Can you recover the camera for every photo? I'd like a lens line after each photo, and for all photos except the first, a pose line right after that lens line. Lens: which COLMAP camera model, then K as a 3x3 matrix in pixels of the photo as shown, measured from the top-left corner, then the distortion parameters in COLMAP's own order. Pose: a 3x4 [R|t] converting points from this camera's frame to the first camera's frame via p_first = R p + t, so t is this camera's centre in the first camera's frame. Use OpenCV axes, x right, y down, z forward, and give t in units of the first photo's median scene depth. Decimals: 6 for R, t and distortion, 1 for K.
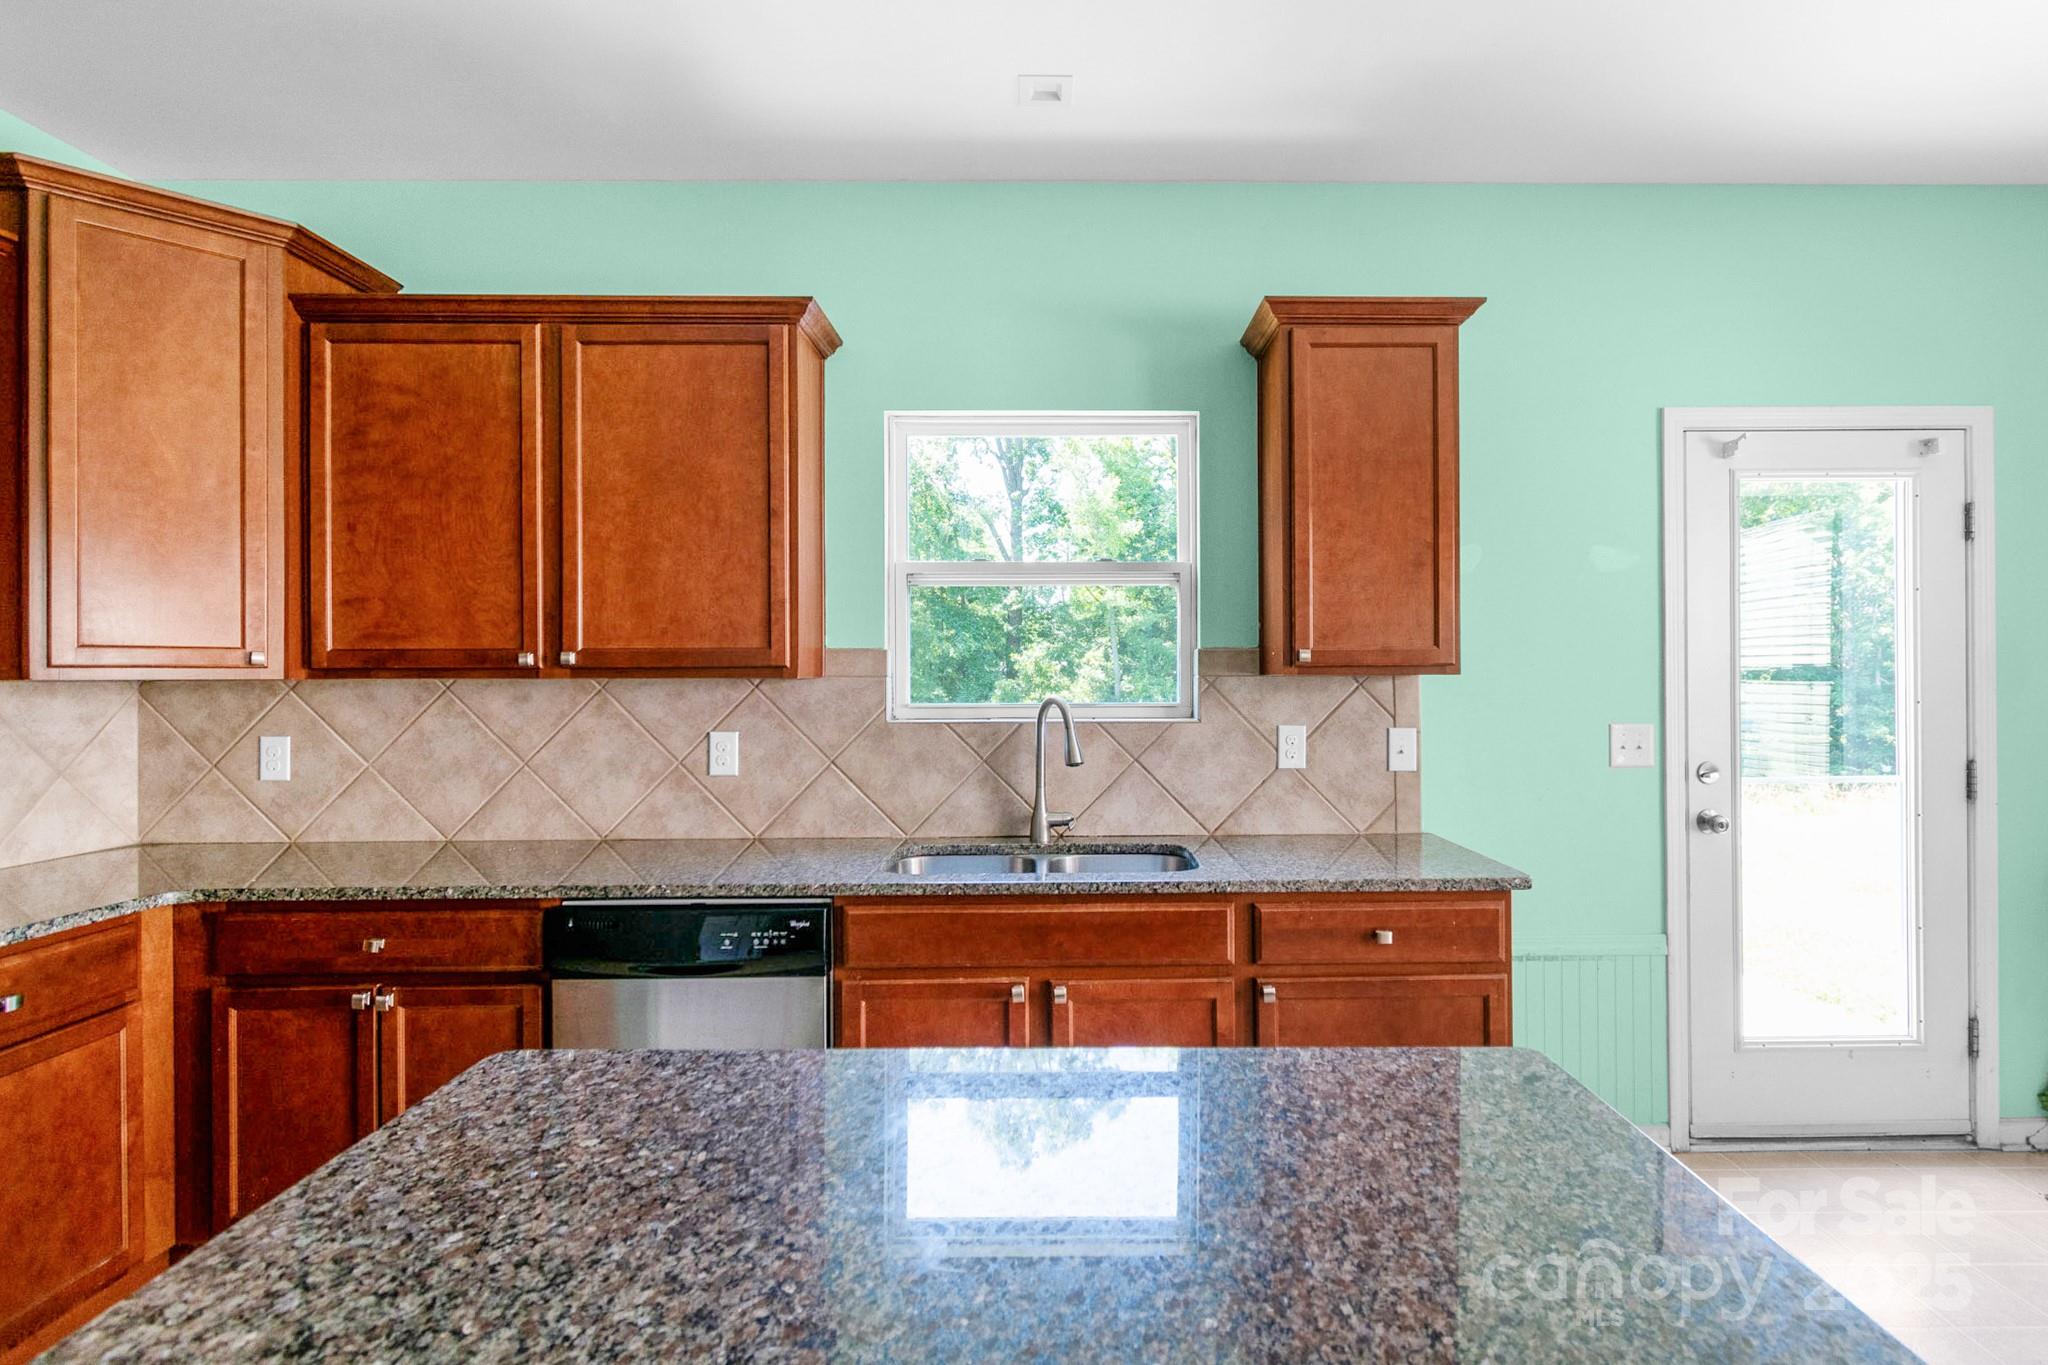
lens RADIAL K [[1036.7, 0, 1093.2], [0, 1036.7, 669.0], [0, 0, 1]] dist [0.002099, 0.000057]
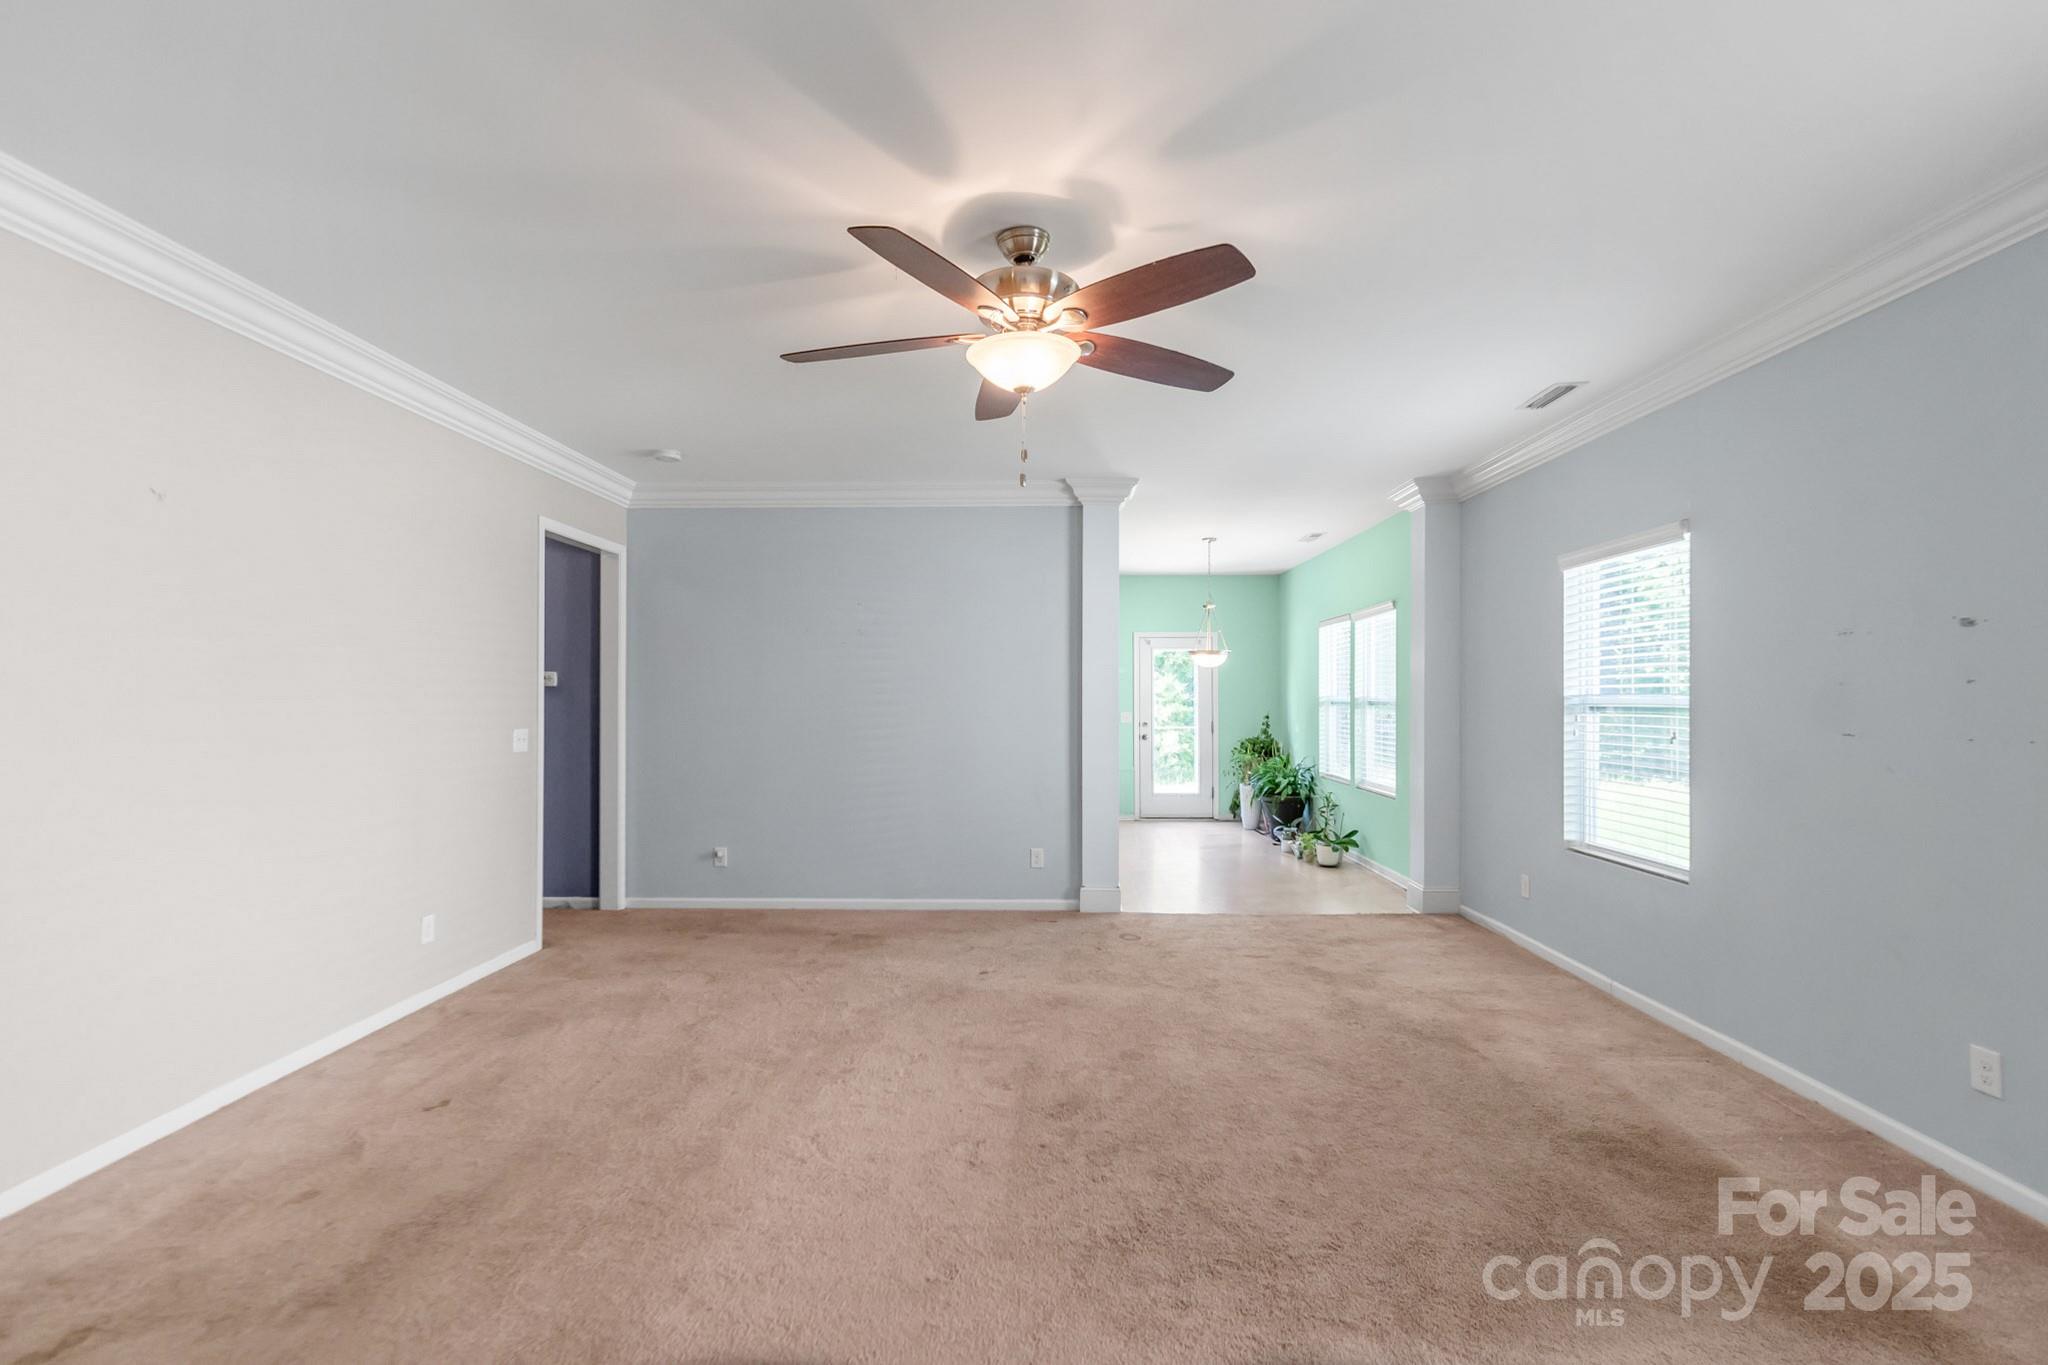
lens RADIAL K [[906.0, 0, 1024.0], [0, 906.0, 682.5], [0, 0, 1]] dist [0.000522, 0.000016]
pose [[0.998851, 0.007336, -0.047356, 0.330594], [-0.008011, 0.999869, -0.014070, -0.009040], [0.047247, 0.014433, 0.998779, -2.818794]]
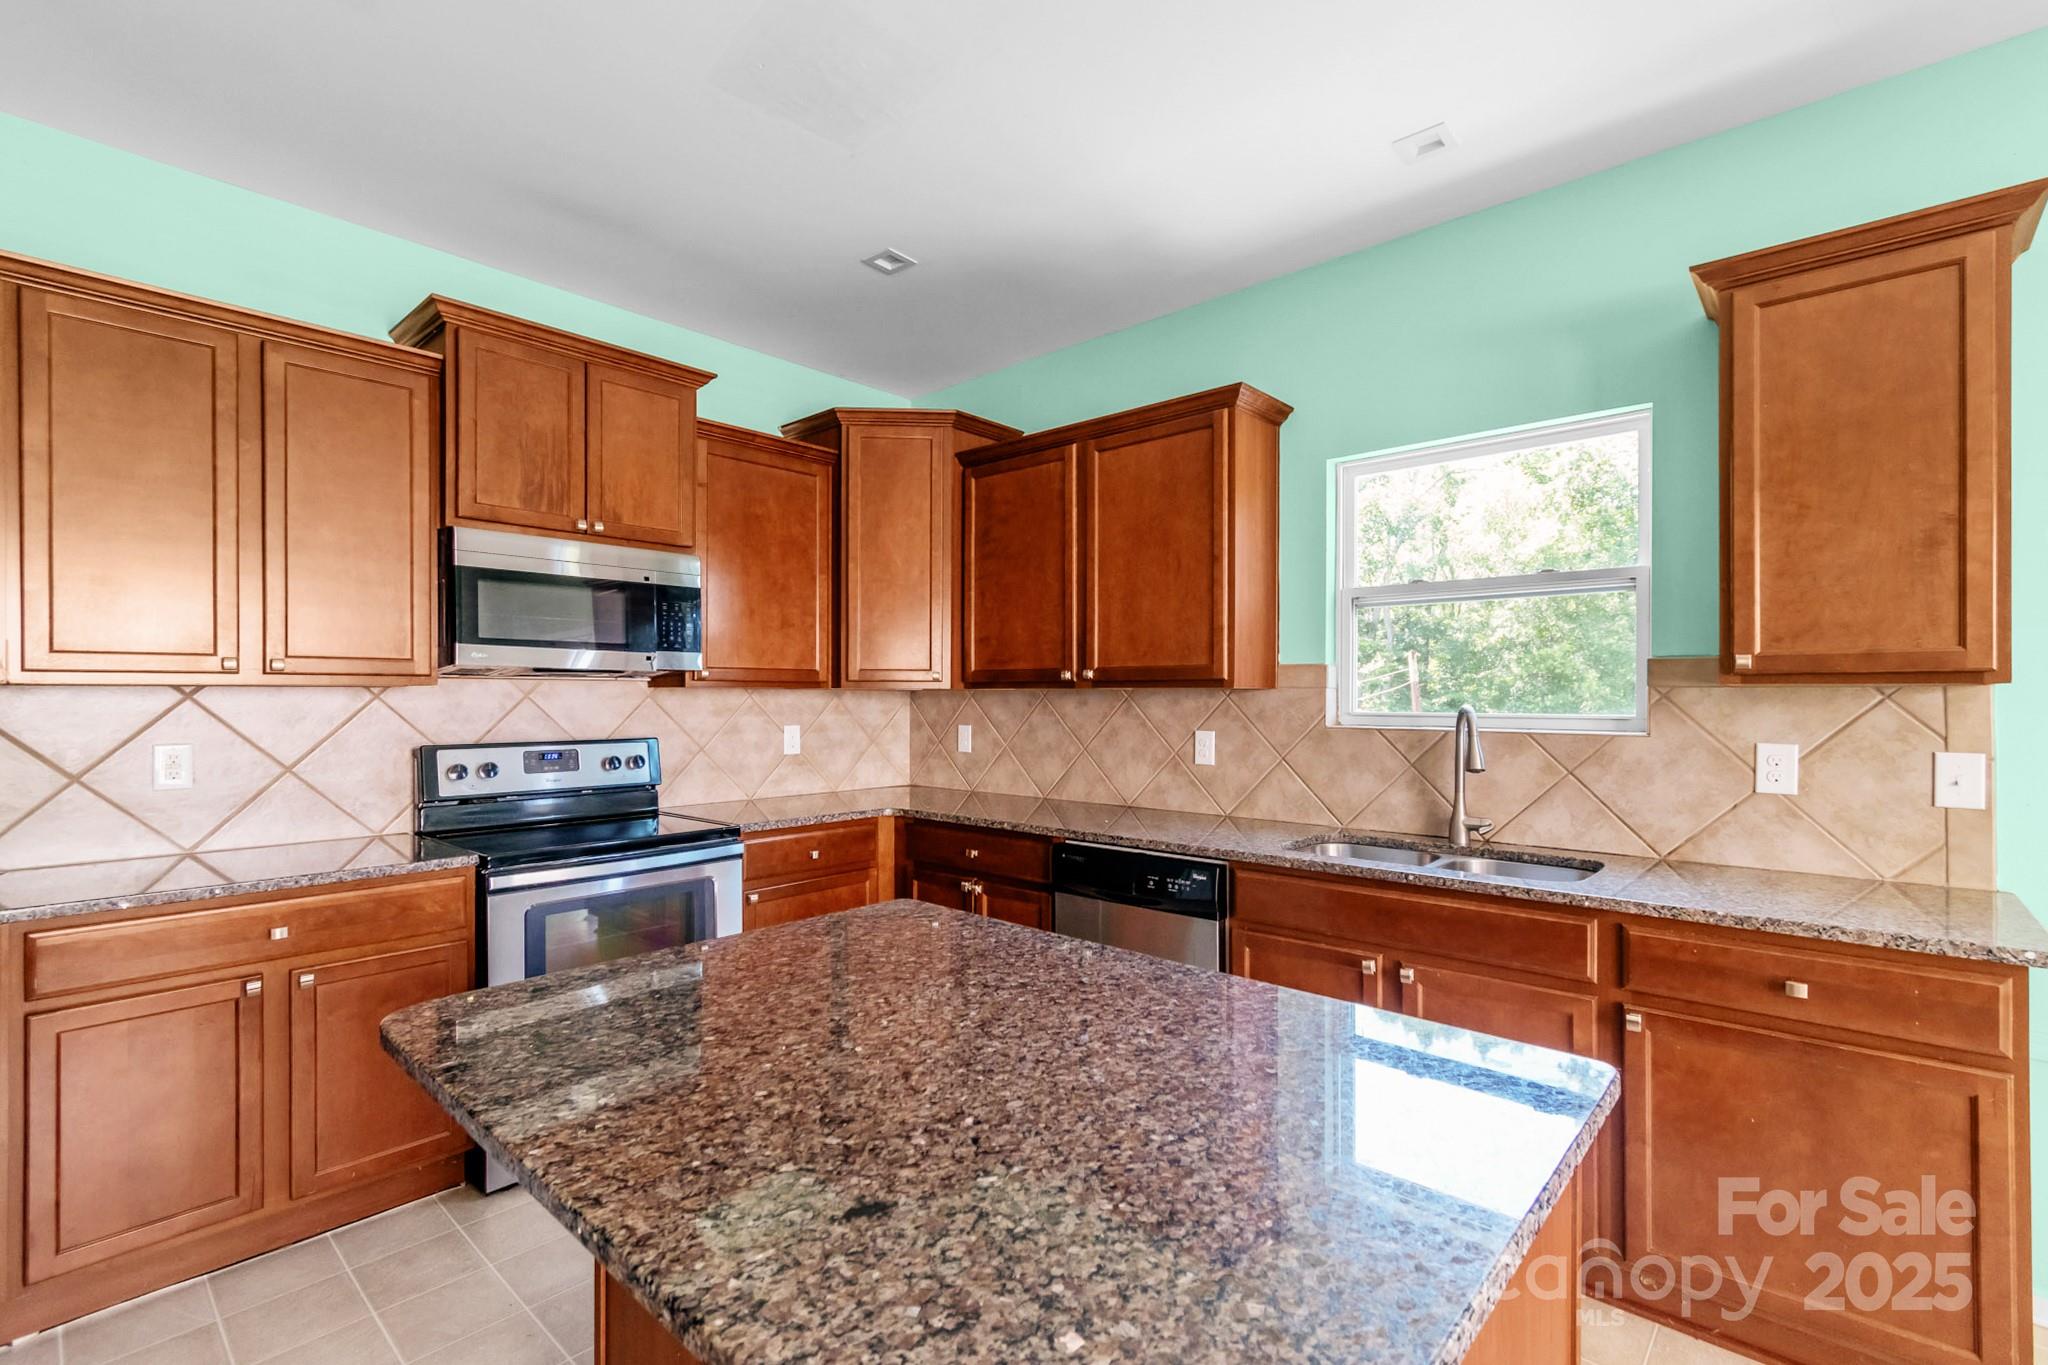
lens RADIAL K [[925.4, 0, 1026.0], [0, 925.4, 695.1], [0, 0, 1]] dist [0.001111, 0.000045]
pose [[0.730025, 0.004412, -0.683407, 0.292005], [-0.000845, 0.999984, 0.005554, 0.011037], [0.683420, -0.003477, 0.730017, 0.009557]]
